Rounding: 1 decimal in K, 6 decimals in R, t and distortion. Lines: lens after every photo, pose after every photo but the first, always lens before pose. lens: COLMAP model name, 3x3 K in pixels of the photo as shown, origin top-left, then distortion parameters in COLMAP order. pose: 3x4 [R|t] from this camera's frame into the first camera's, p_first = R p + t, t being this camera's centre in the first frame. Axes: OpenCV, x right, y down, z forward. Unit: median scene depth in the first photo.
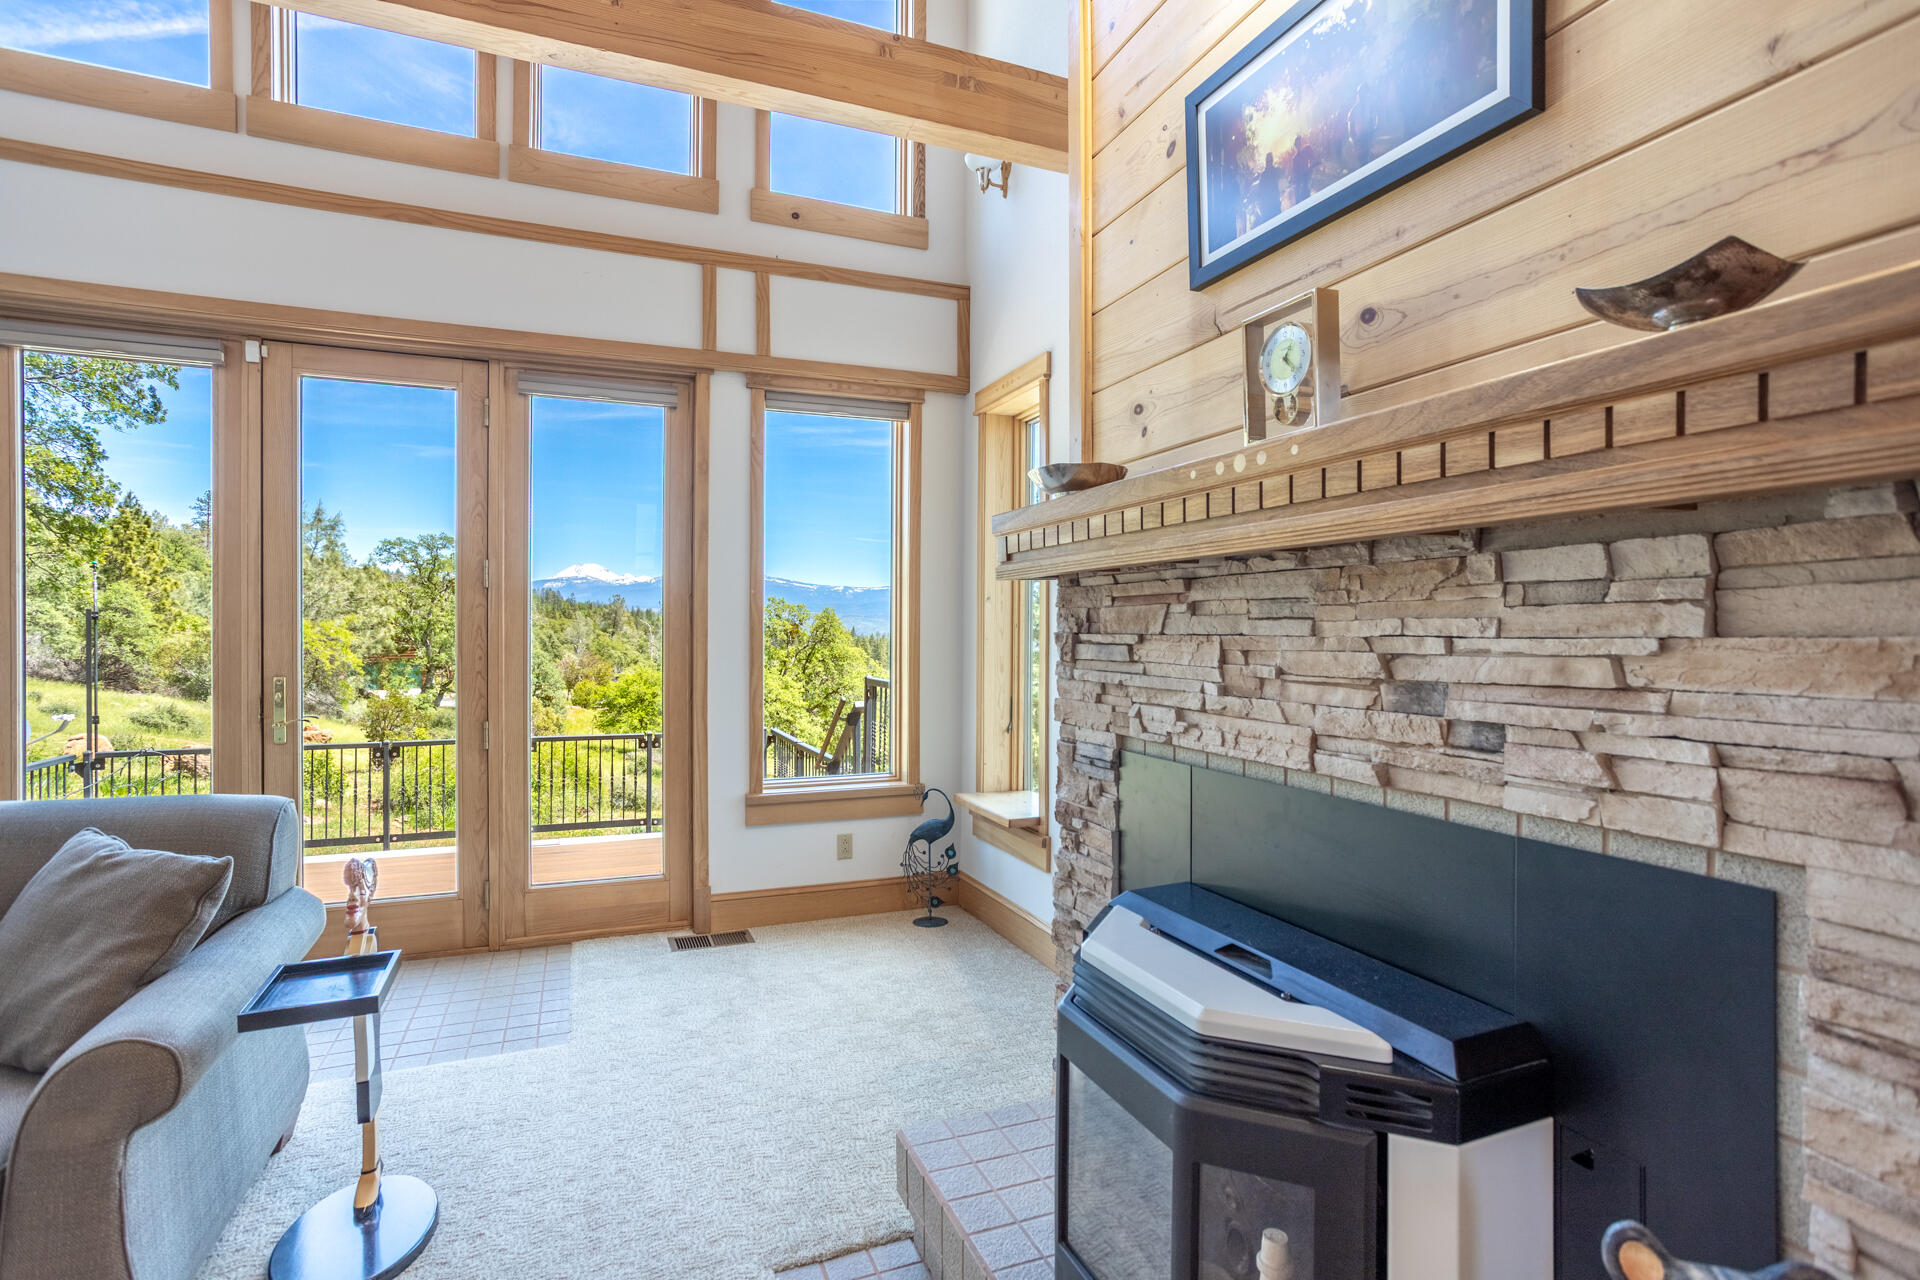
lens RADIAL K [[906.0, 0, 946.1], [0, 906.0, 631.2], [0, 0, 1]] dist [-0.002792, 0.001384]
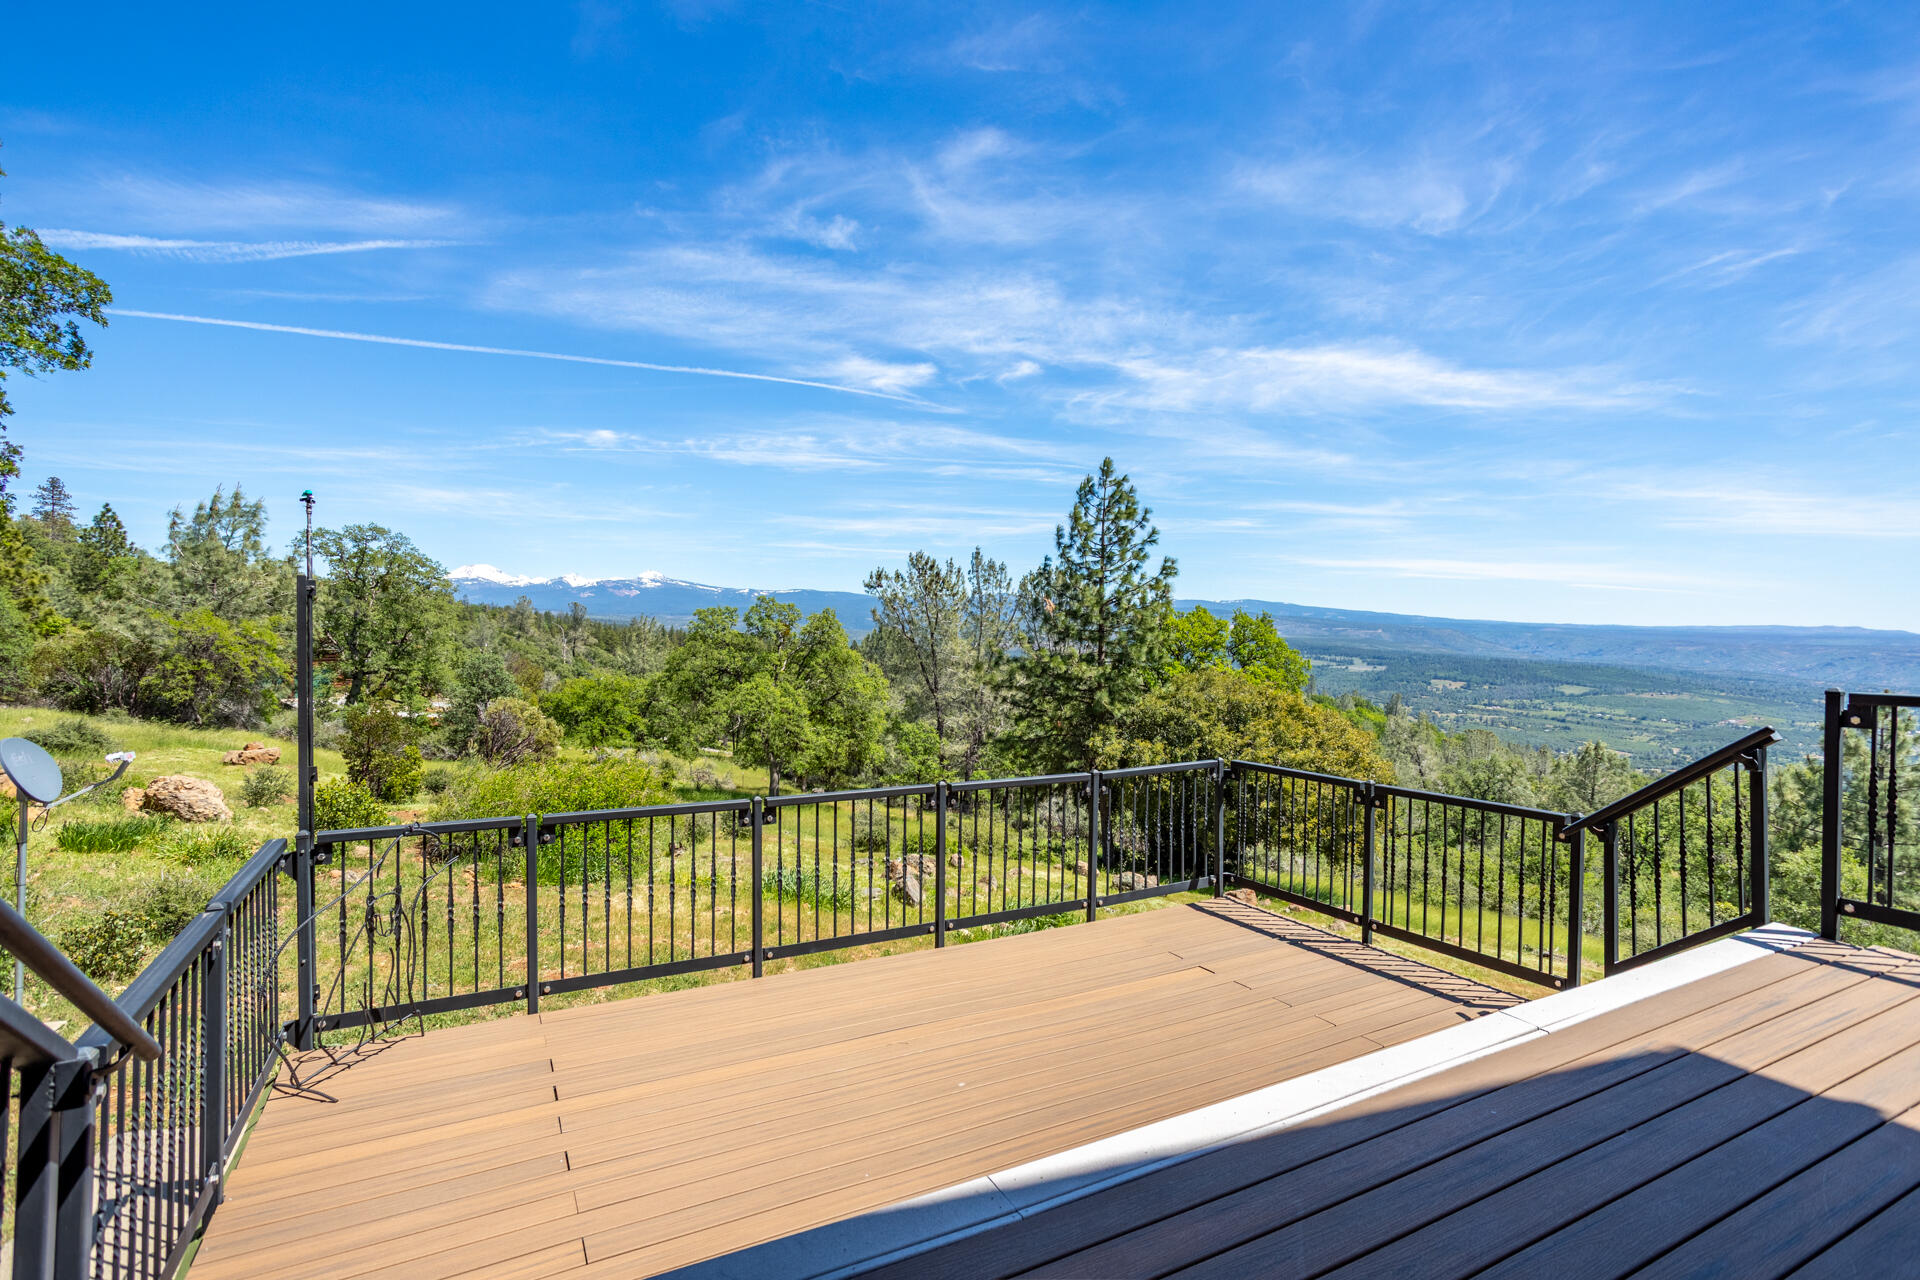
lens RADIAL K [[906.0, 0, 968.2], [0, 906.0, 643.7], [0, 0, 1]] dist [-0.002792, 0.001384]
pose [[0.994019, -0.000477, 0.109205, -0.091058], [-0.000587, 0.999953, 0.009706, 0.001752], [-0.109205, -0.009712, 0.993972, 0.061110]]
